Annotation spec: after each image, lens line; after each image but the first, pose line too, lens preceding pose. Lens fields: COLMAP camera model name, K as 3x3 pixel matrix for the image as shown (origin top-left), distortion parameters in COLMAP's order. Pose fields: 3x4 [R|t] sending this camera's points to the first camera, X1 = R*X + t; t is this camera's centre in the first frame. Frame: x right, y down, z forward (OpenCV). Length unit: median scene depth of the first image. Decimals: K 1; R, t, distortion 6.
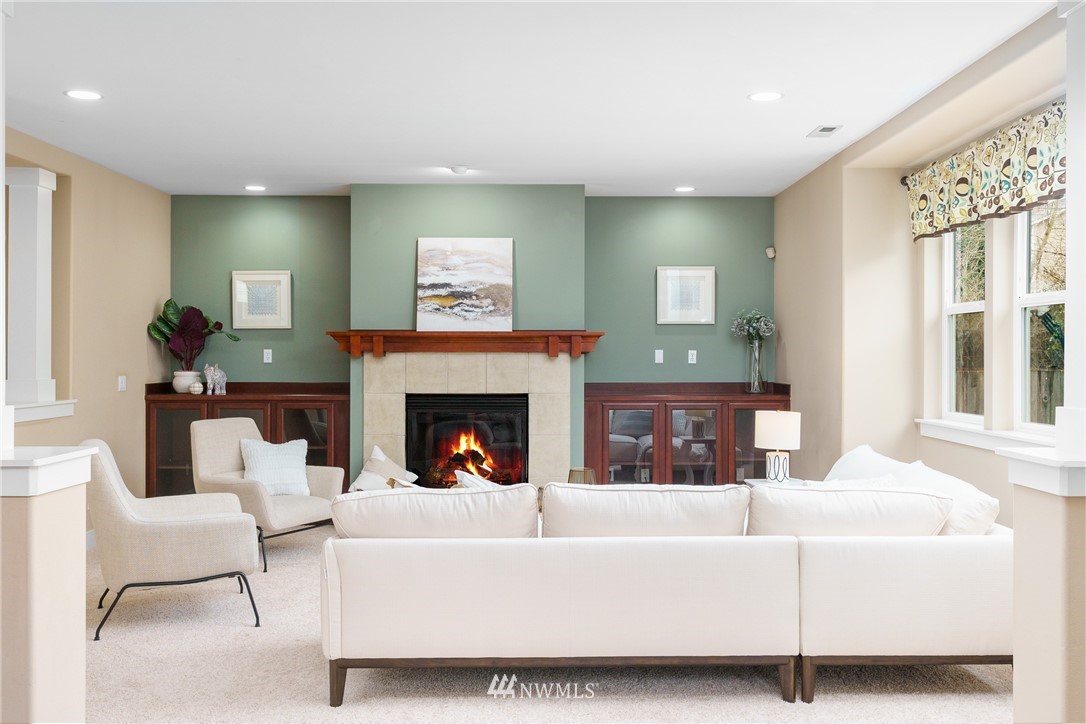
lens RADIAL K [[1003.3, 0, 543.0], [0, 1003.3, 362.0], [0, 0, 1]] dist [0.001231, -0.001564]
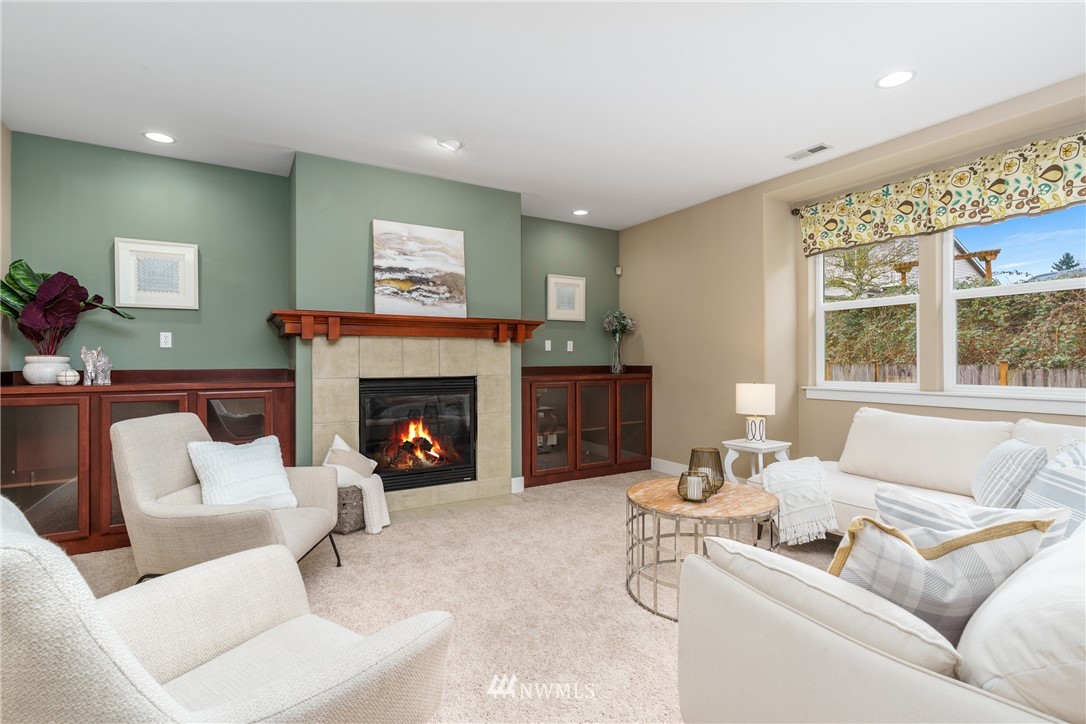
lens RADIAL K [[515.2, 0, 543.0], [0, 515.2, 362.0], [0, 0, 1]] dist [-0.001639, 0.000385]
pose [[0.854681, -0.004609, 0.519134, -0.244356], [0.008170, 0.999956, -0.004572, 0.019460], [-0.519090, 0.008149, 0.854681, 0.483642]]
